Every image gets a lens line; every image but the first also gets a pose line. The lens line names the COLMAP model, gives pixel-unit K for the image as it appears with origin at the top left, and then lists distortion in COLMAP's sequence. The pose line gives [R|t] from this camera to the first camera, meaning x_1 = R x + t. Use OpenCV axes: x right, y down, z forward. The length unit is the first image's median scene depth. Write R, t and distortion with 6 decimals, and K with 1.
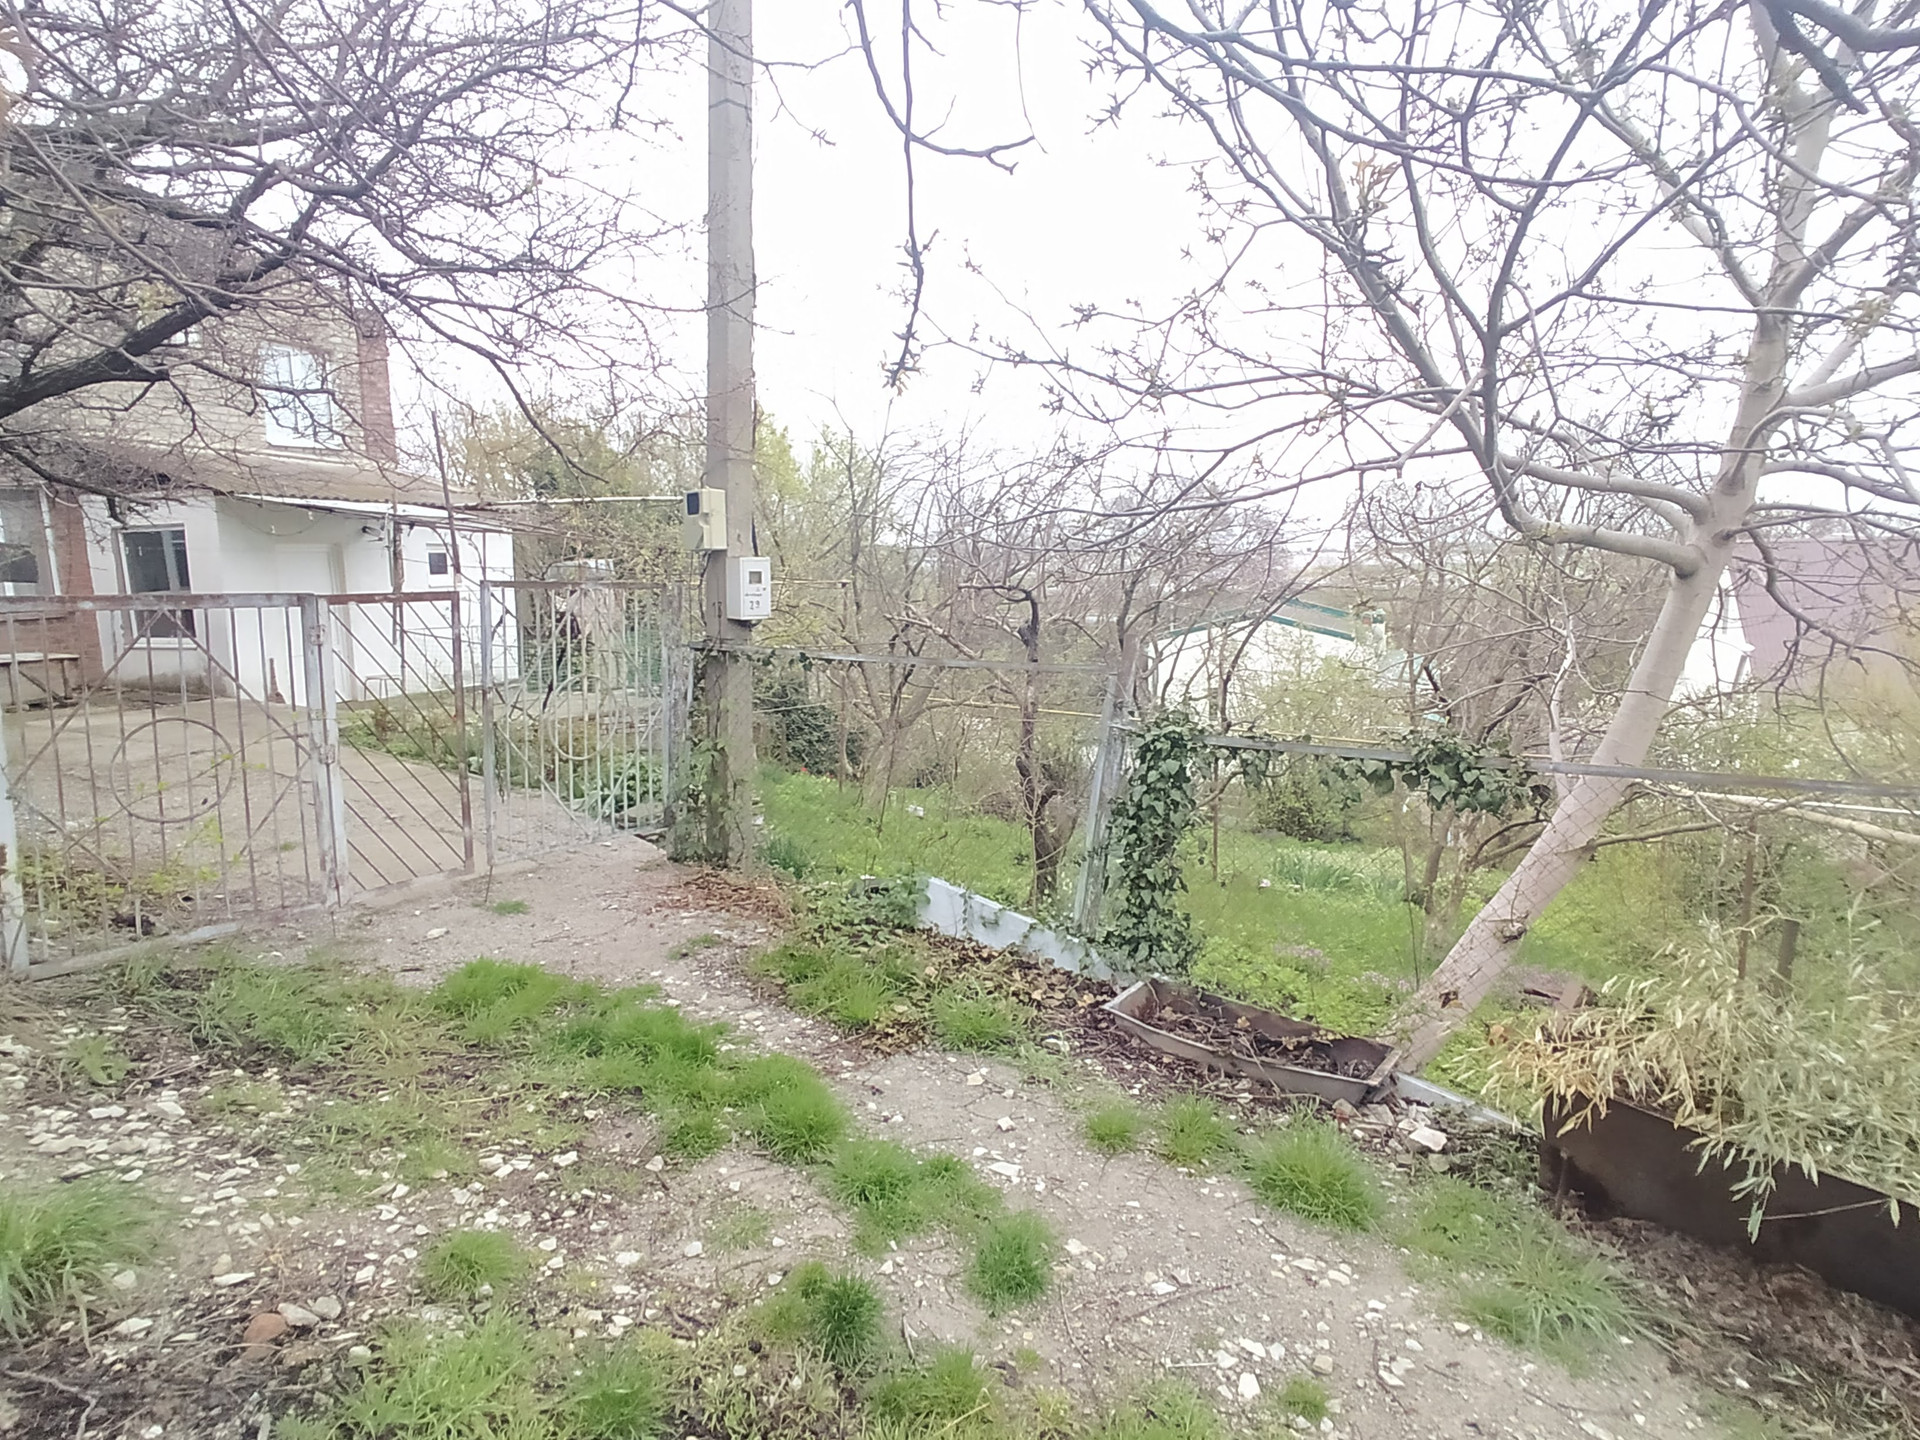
lens RADIAL K [[1144.2, 0, 960.0], [0, 1144.2, 720.0], [0, 0, 1]] dist [0.003277, 0.000739]
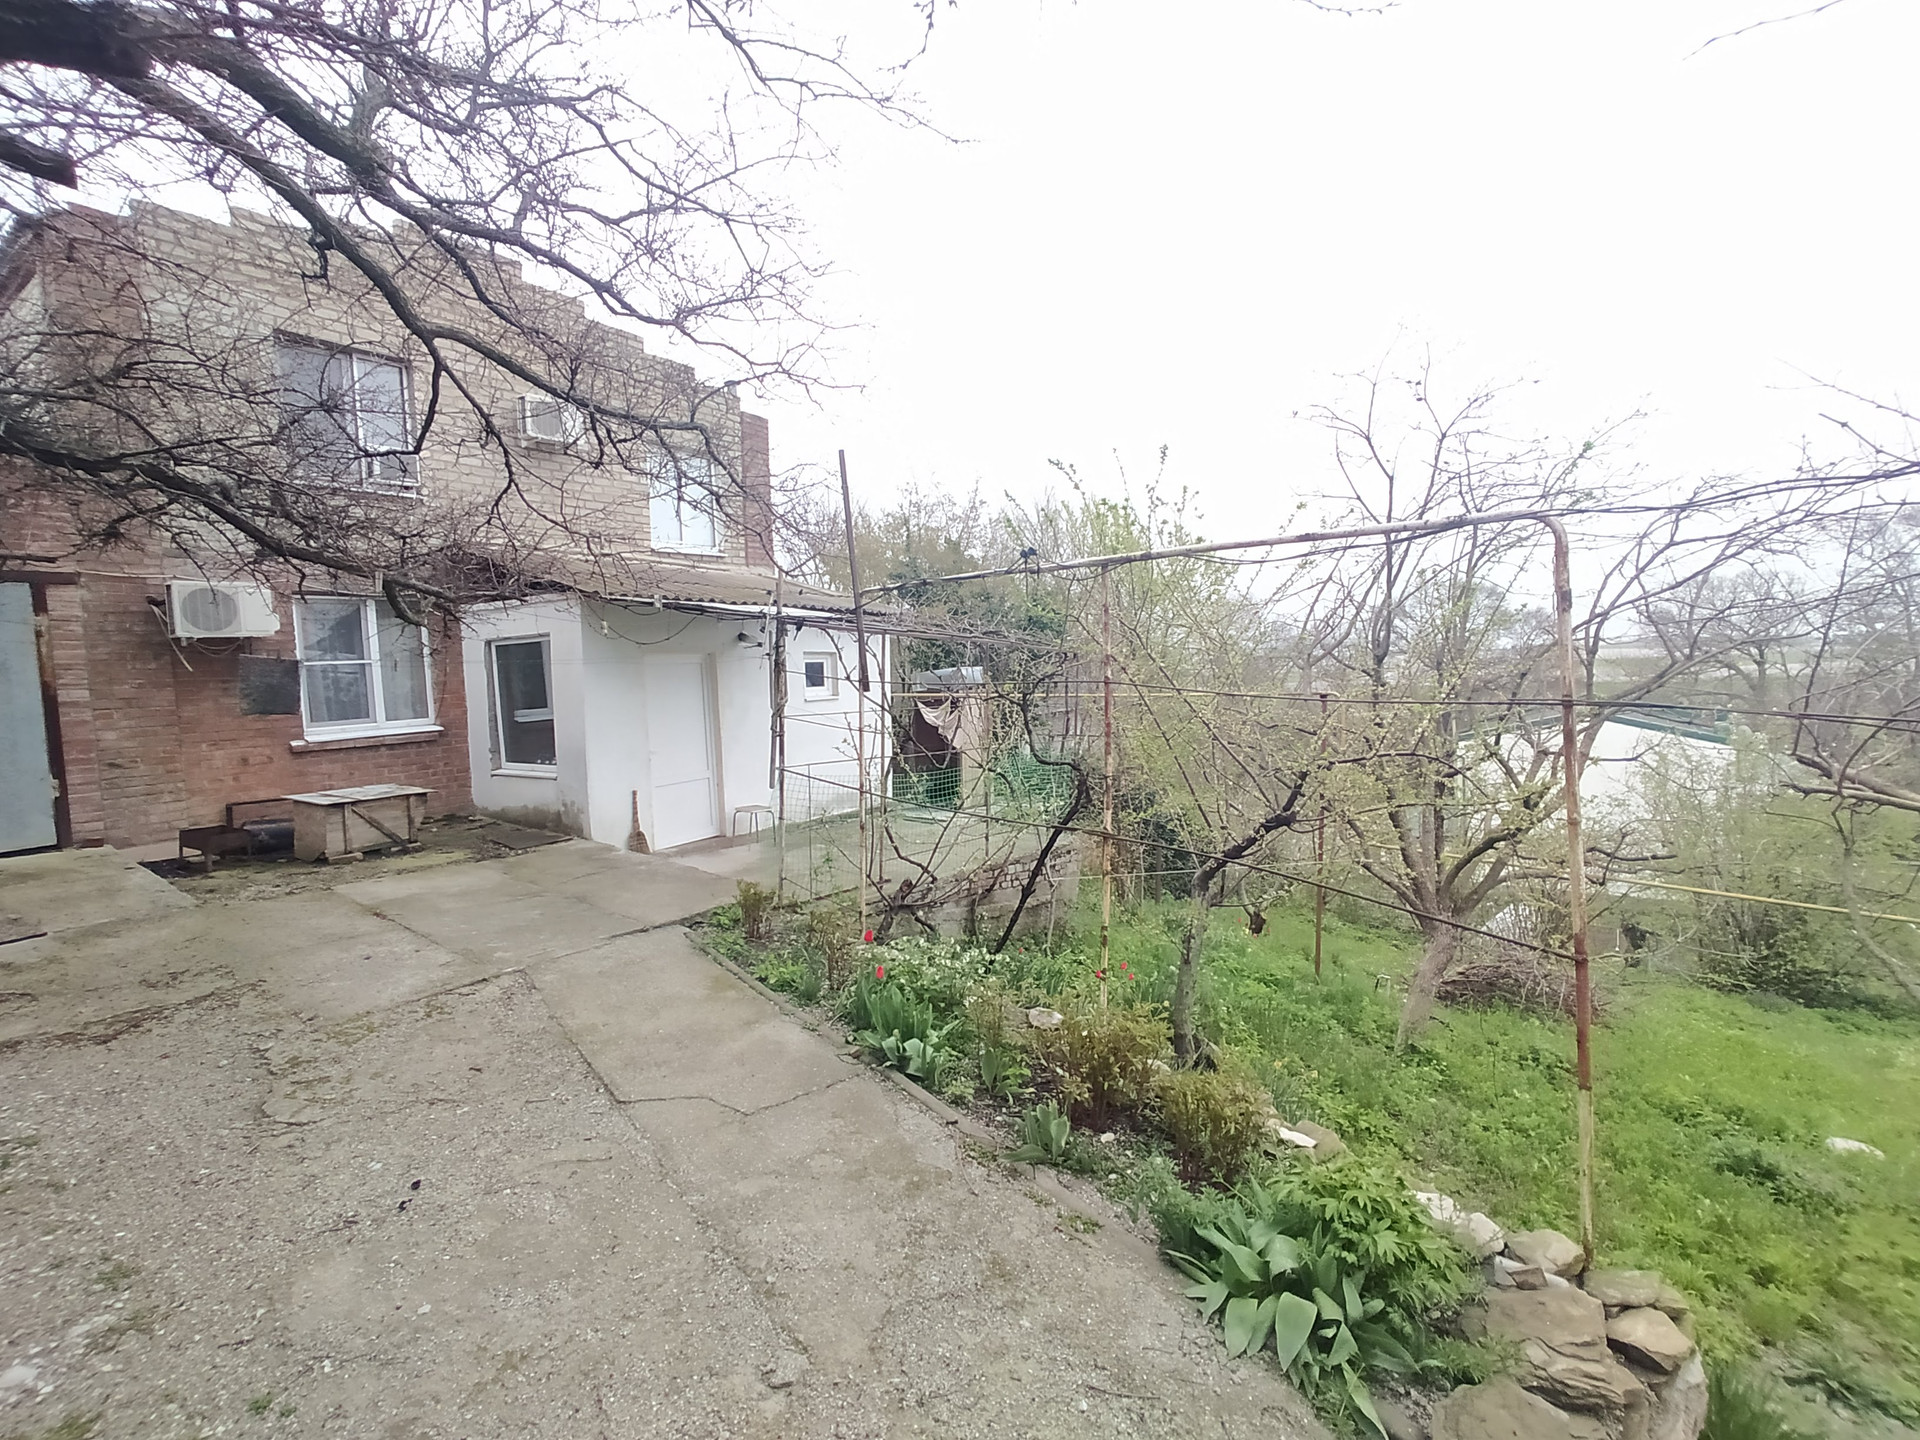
lens RADIAL K [[853.7, 0, 957.9], [0, 853.7, 706.5], [0, 0, 1]] dist [-0.037388, 0.010140]
pose [[0.974187, -0.003486, -0.225716, -0.230748], [-0.017322, 0.995779, -0.090137, -0.063599], [0.225077, 0.091720, 0.970014, 0.447664]]
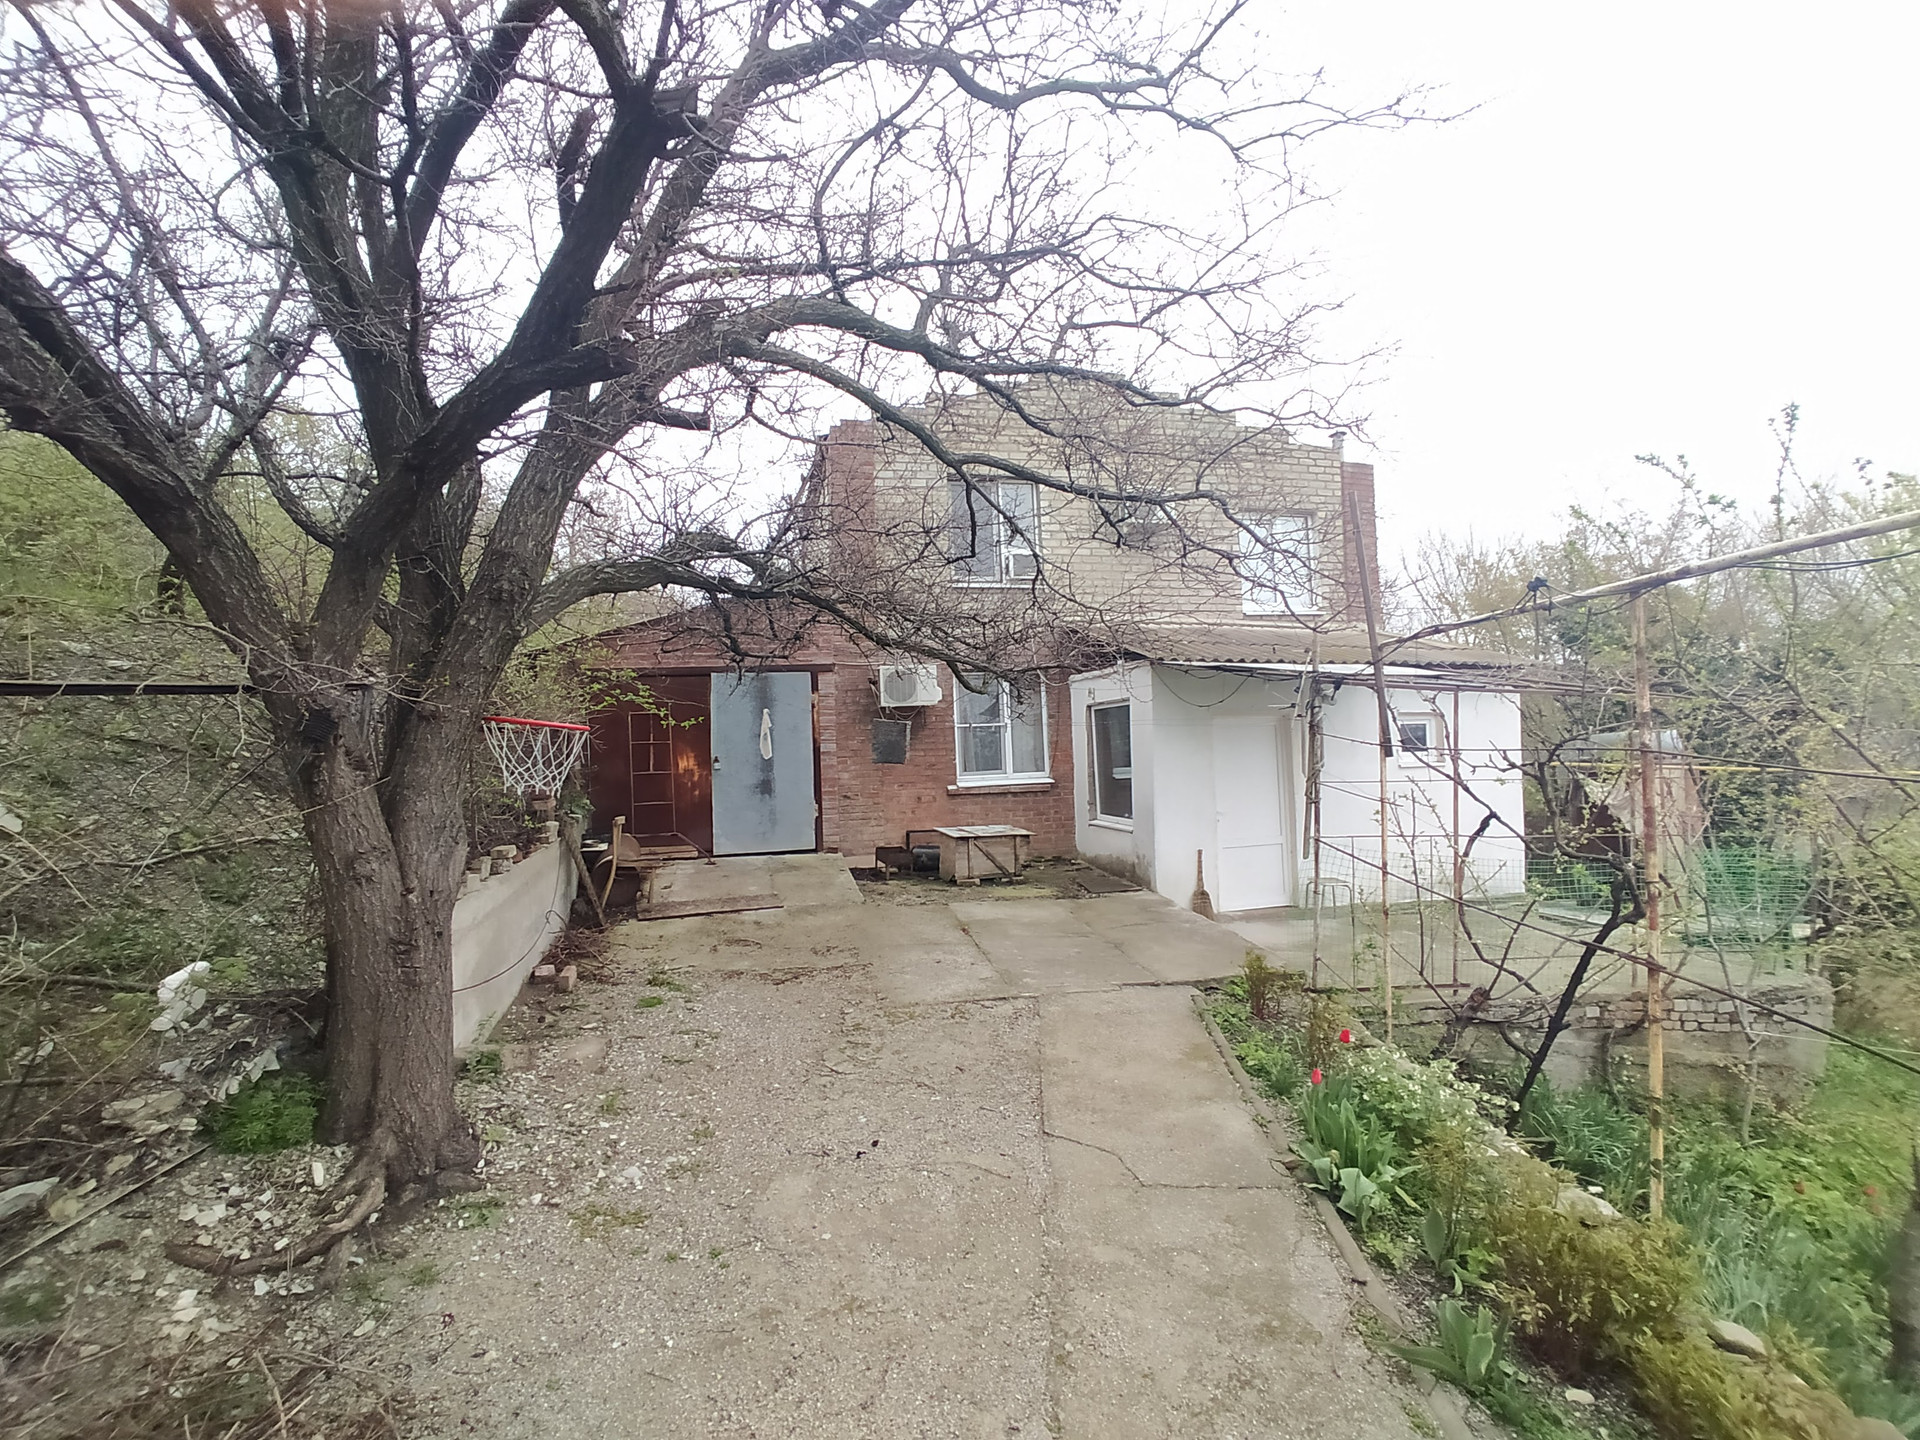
lens RADIAL K [[853.7, 0, 957.9], [0, 853.7, 706.5], [0, 0, 1]] dist [-0.037388, 0.010140]
pose [[0.559863, -0.035850, -0.827809, -0.171946], [-0.106341, 0.987693, -0.114694, -0.067836], [0.821733, 0.152243, 0.549160, 0.487966]]
